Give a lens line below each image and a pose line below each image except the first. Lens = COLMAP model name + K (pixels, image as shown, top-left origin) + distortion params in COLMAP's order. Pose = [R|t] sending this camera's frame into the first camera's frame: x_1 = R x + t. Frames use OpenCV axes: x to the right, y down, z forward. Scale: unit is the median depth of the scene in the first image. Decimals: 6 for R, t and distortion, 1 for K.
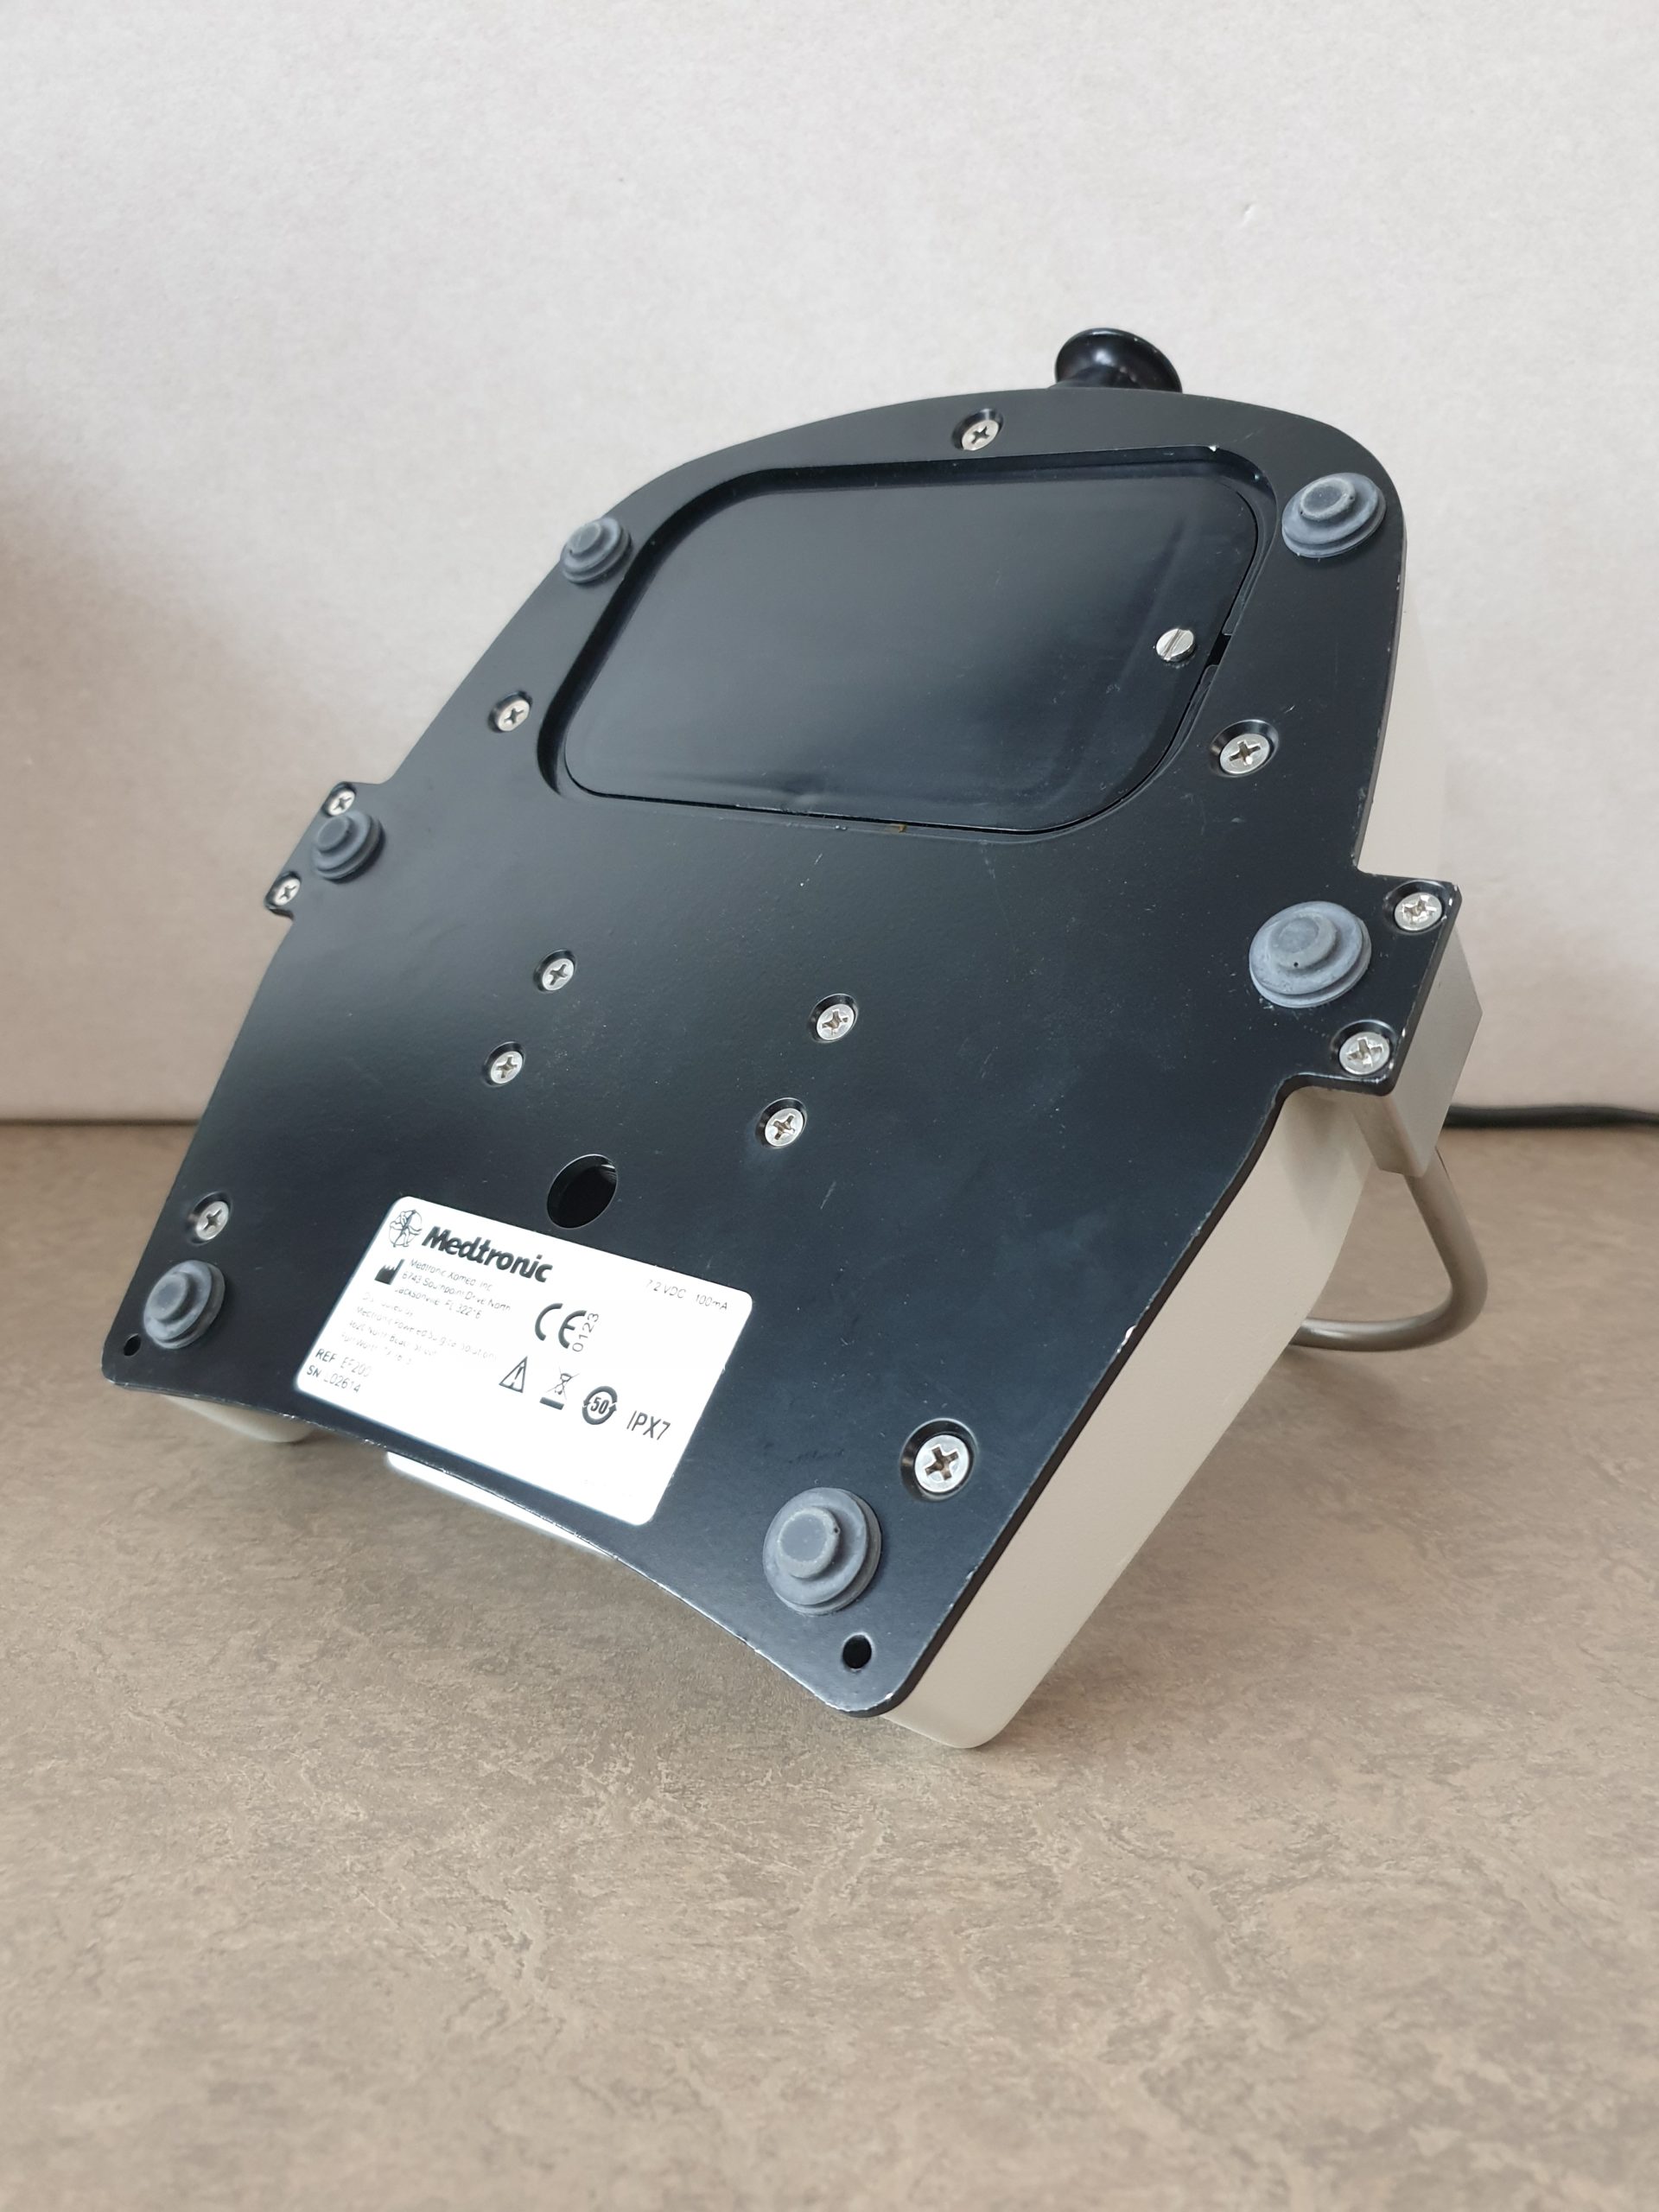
lens RADIAL K [[1687.2, 0, 832.8], [0, 1687.2, 1086.5], [0, 0, 1]] dist [-0.033129, 0.045291]
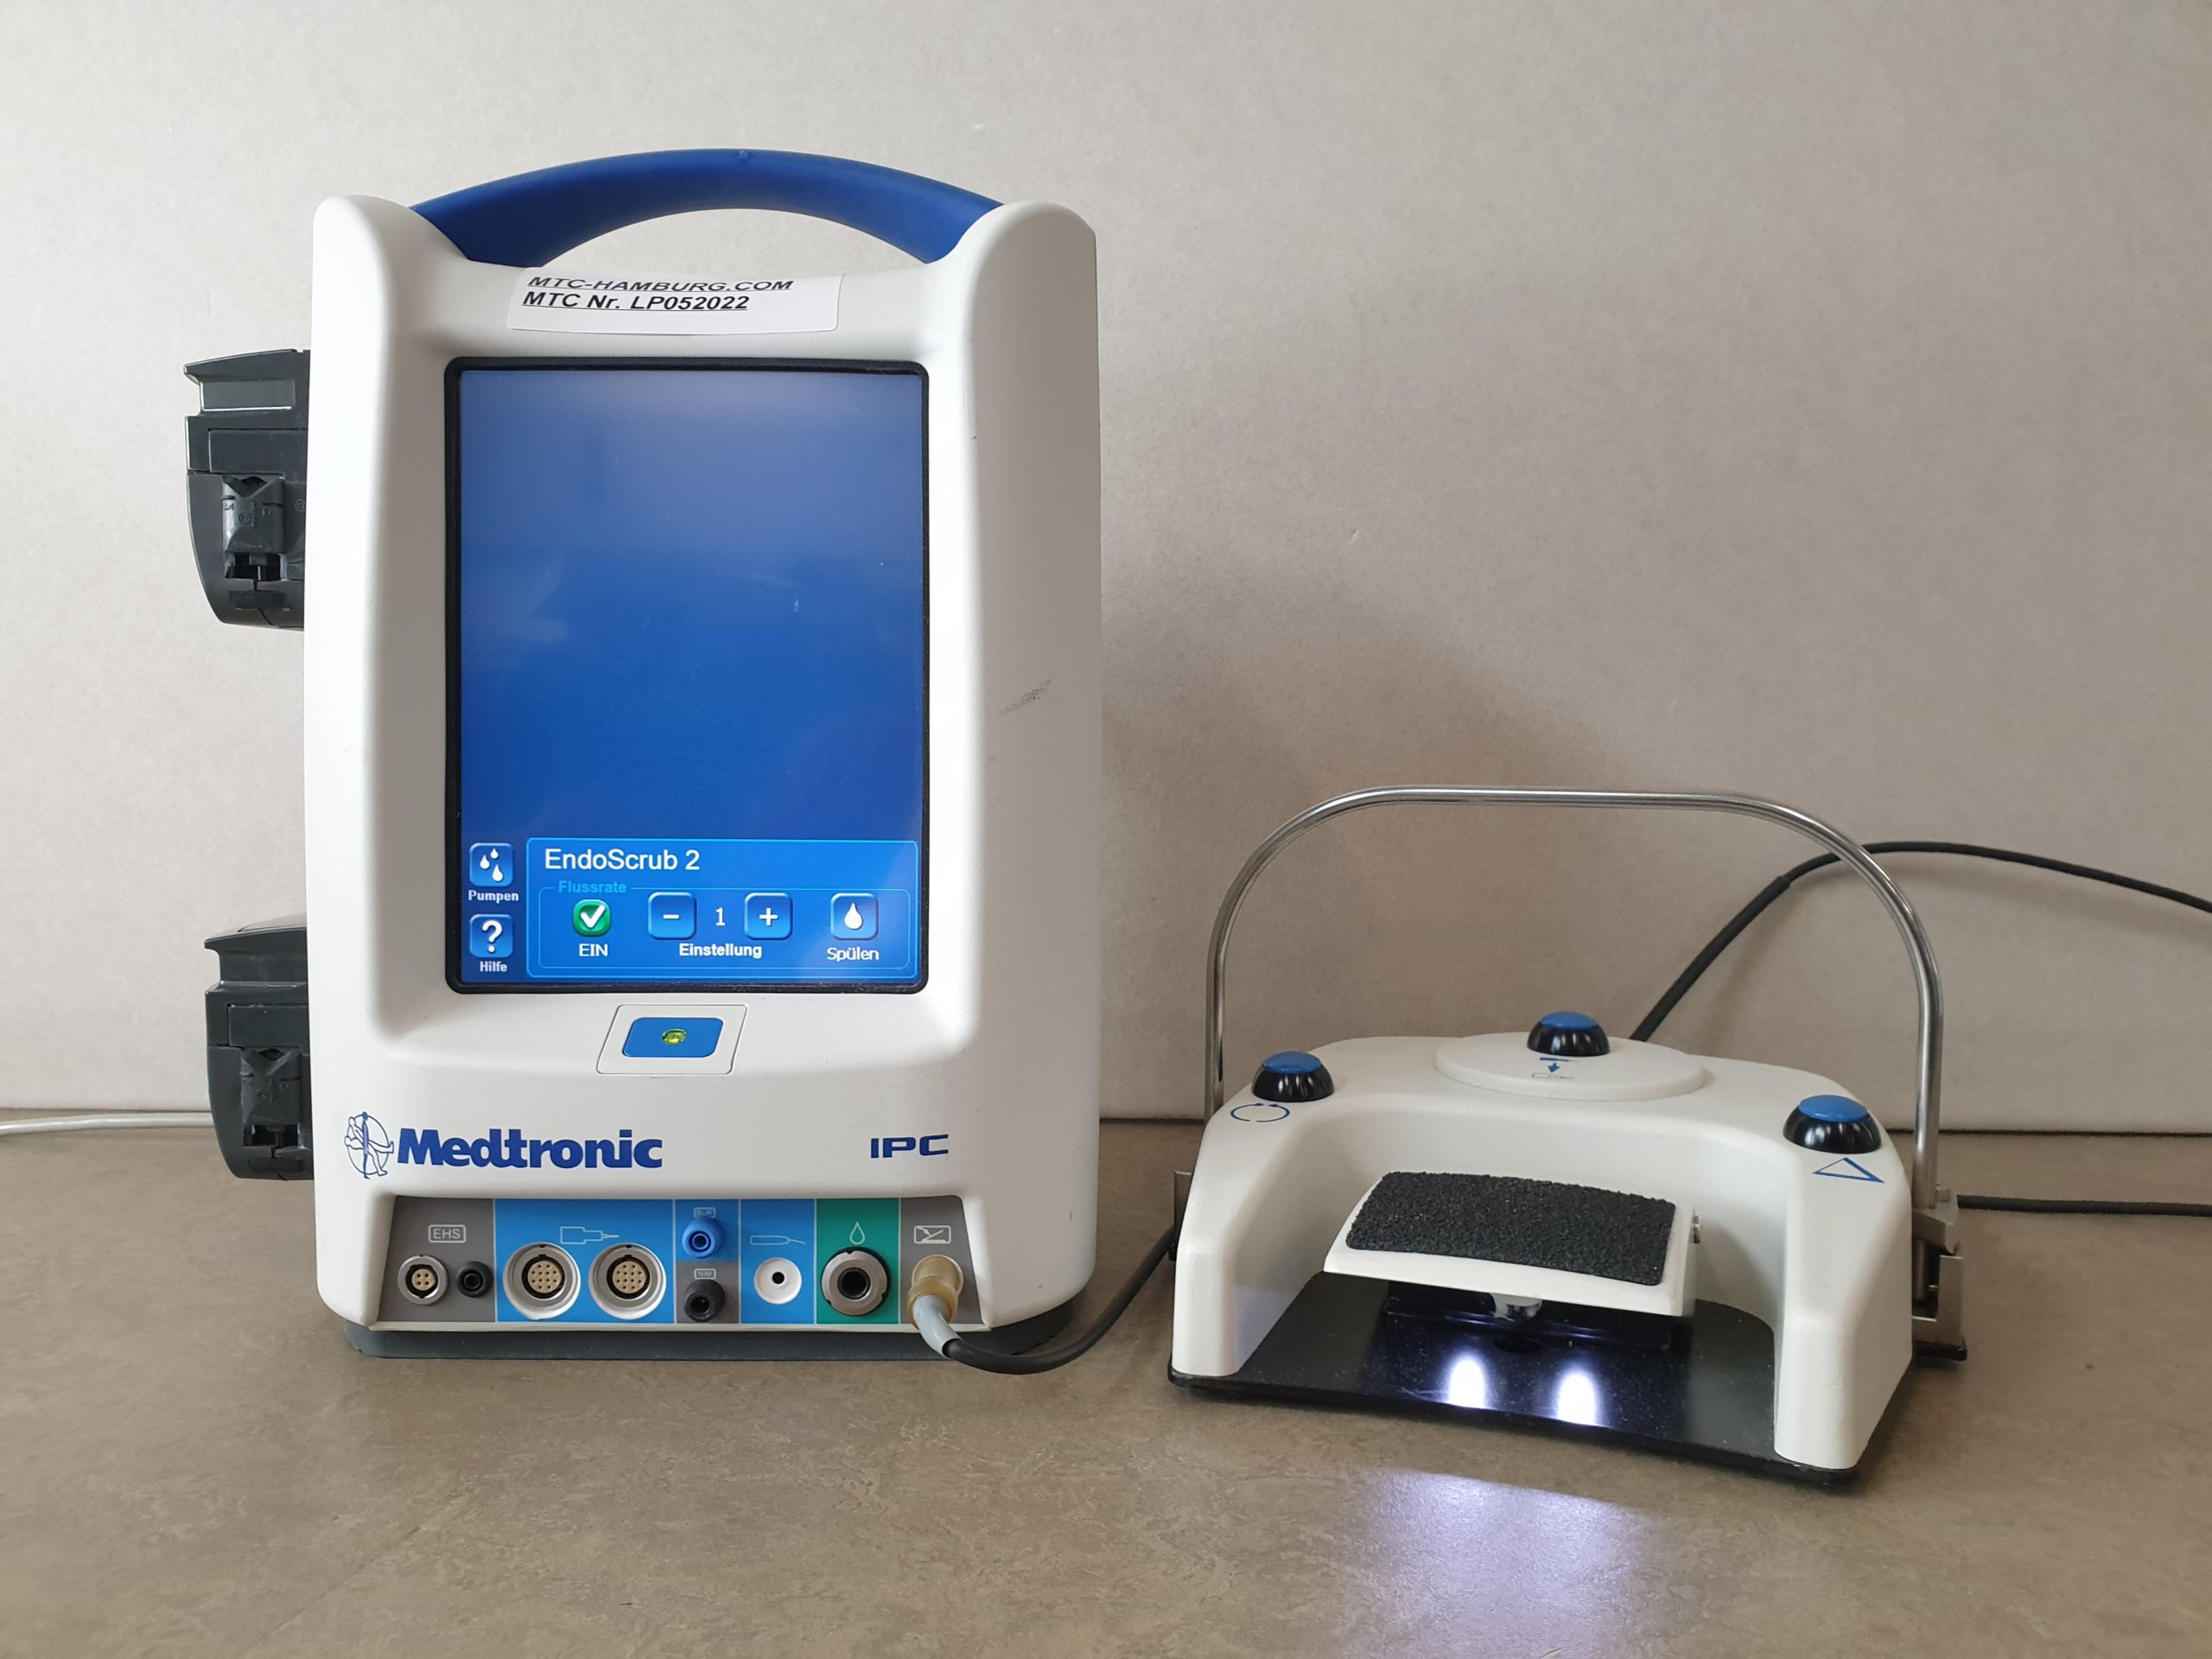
lens RADIAL K [[1687.2, 0, 1094.3], [0, 1687.2, 816.8], [0, 0, 1]] dist [-0.033129, 0.045291]
pose [[0.998555, 0.002321, -0.053687, 0.191855], [-0.012542, 0.981539, -0.190852, 0.097727], [0.052253, 0.191250, 0.980150, -1.118956]]
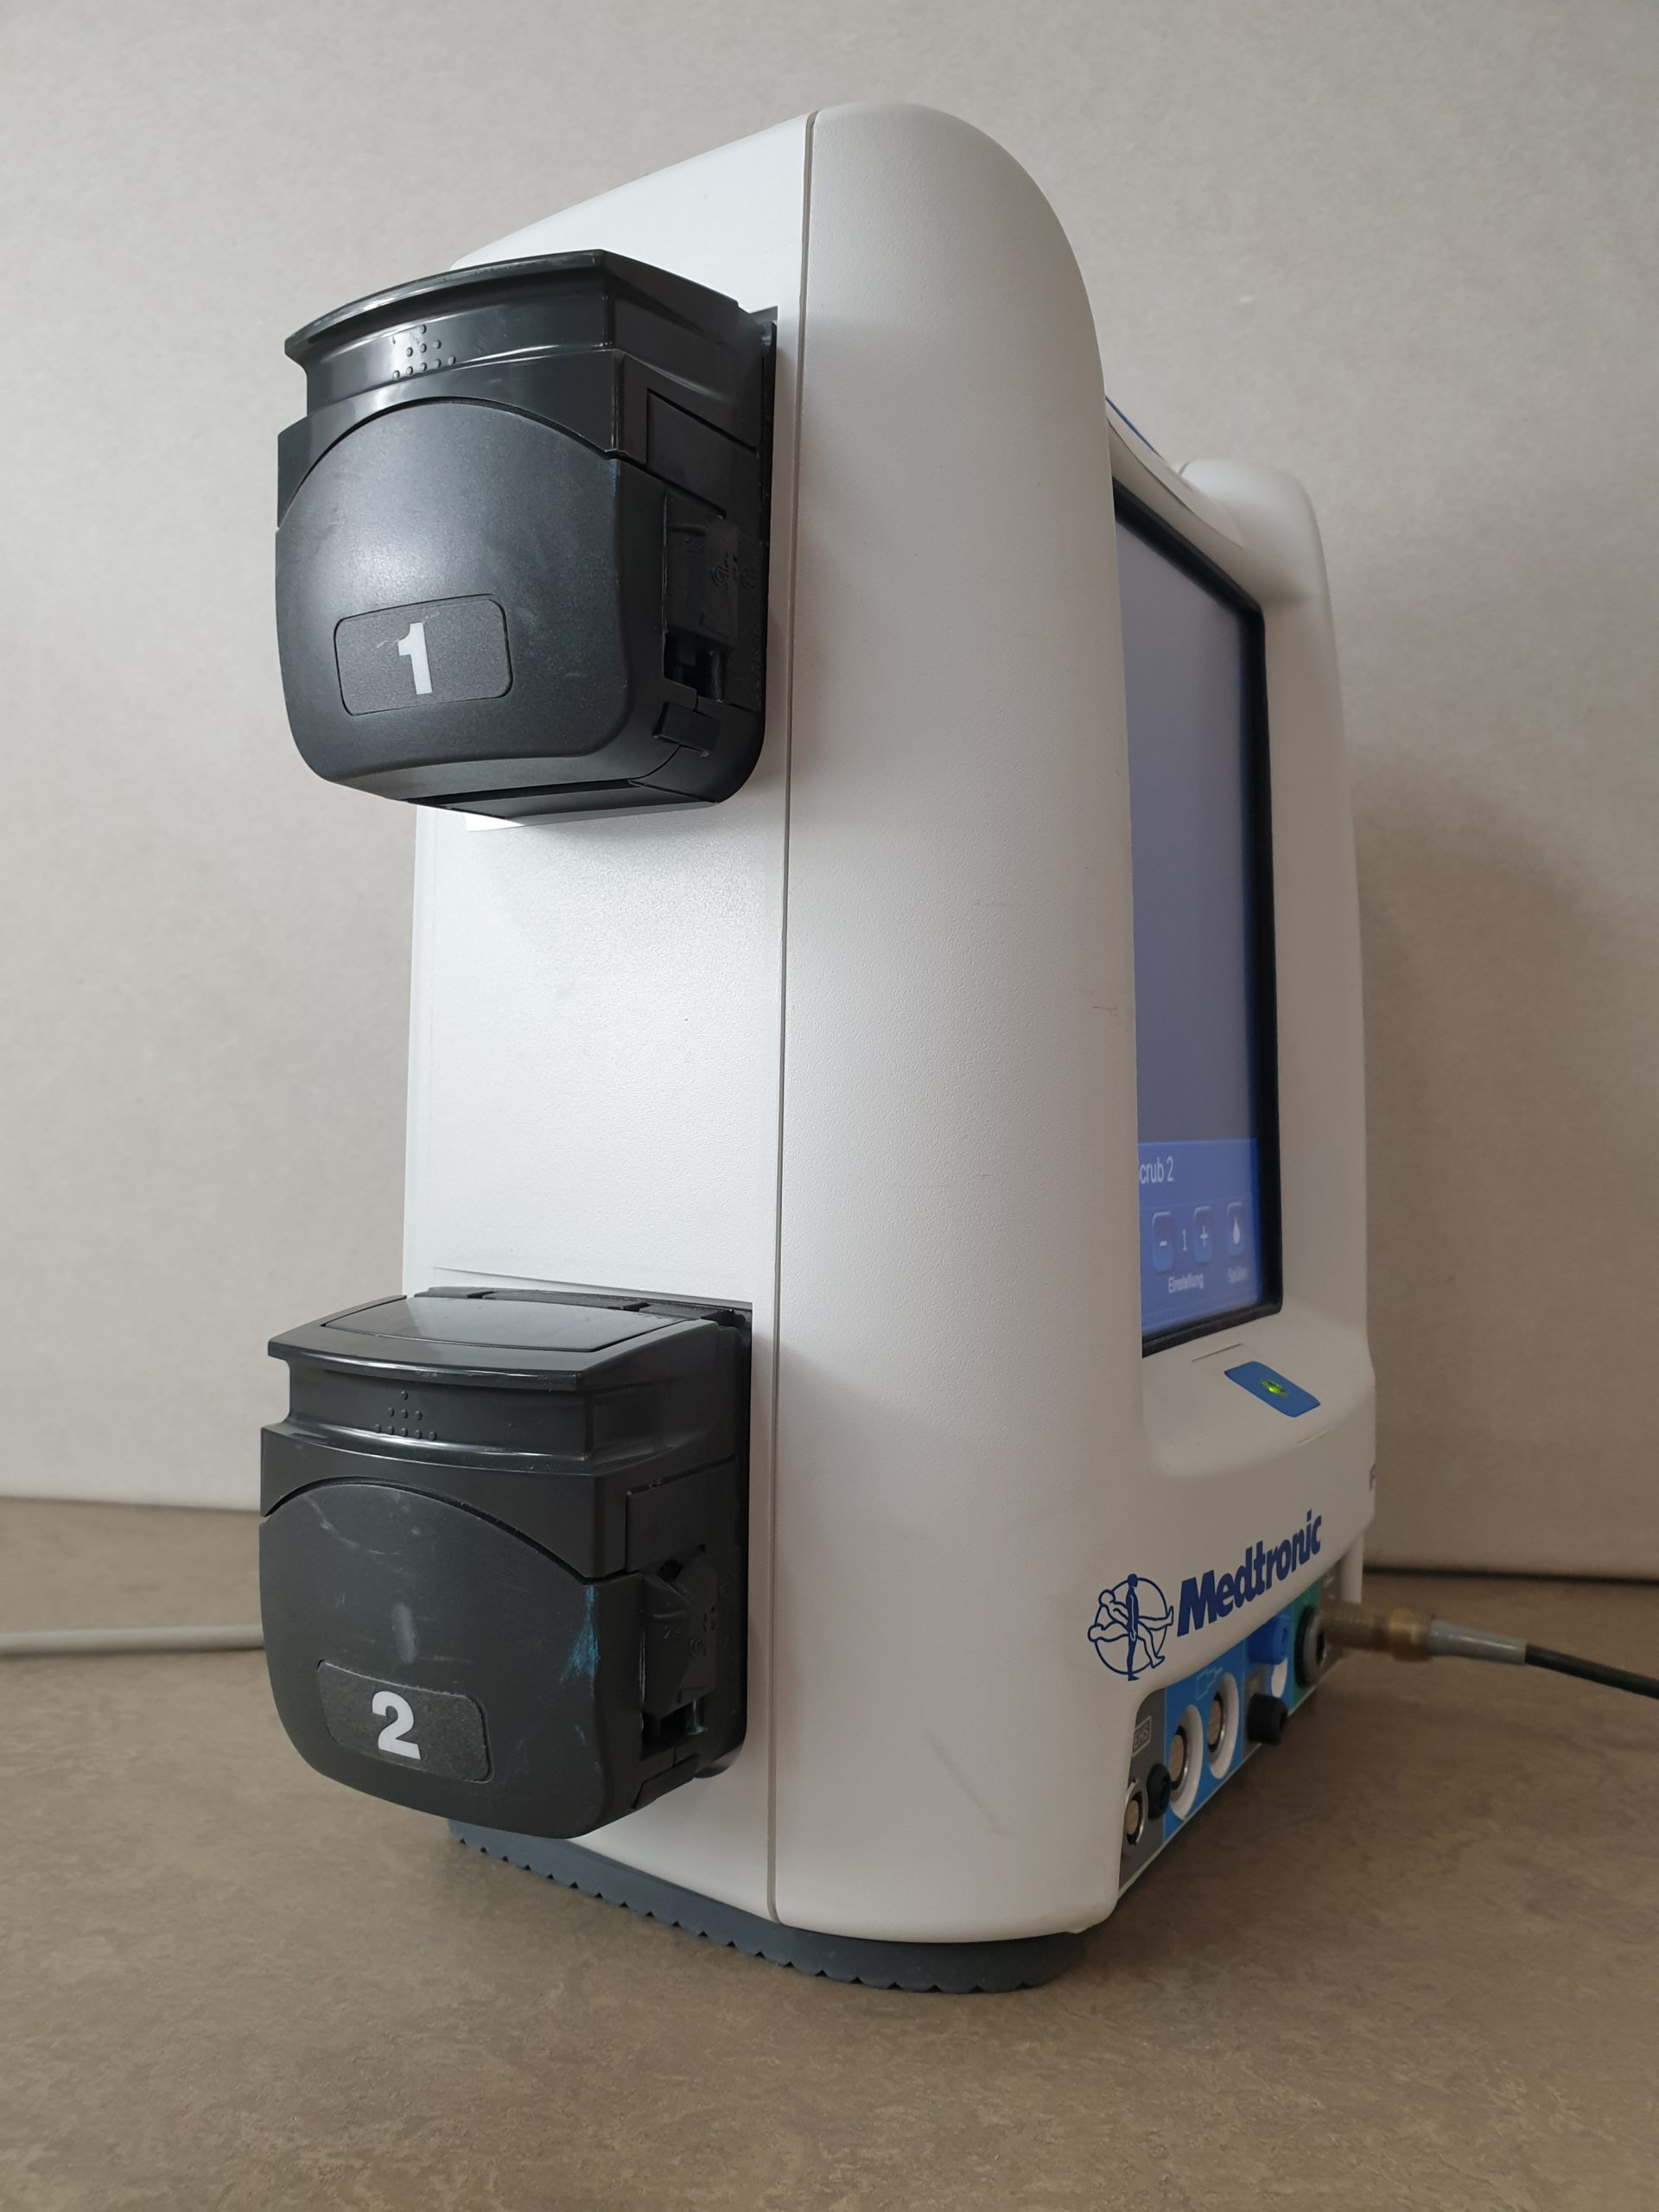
lens RADIAL K [[1687.2, 0, 837.4], [0, 1687.2, 1111.4], [0, 0, 1]] dist [-0.033129, 0.045291]
pose [[0.992301, 0.018230, -0.122499, -0.530163], [-0.048409, 0.967511, -0.248150, 0.061959], [0.113995, 0.252169, 0.960945, -0.418604]]
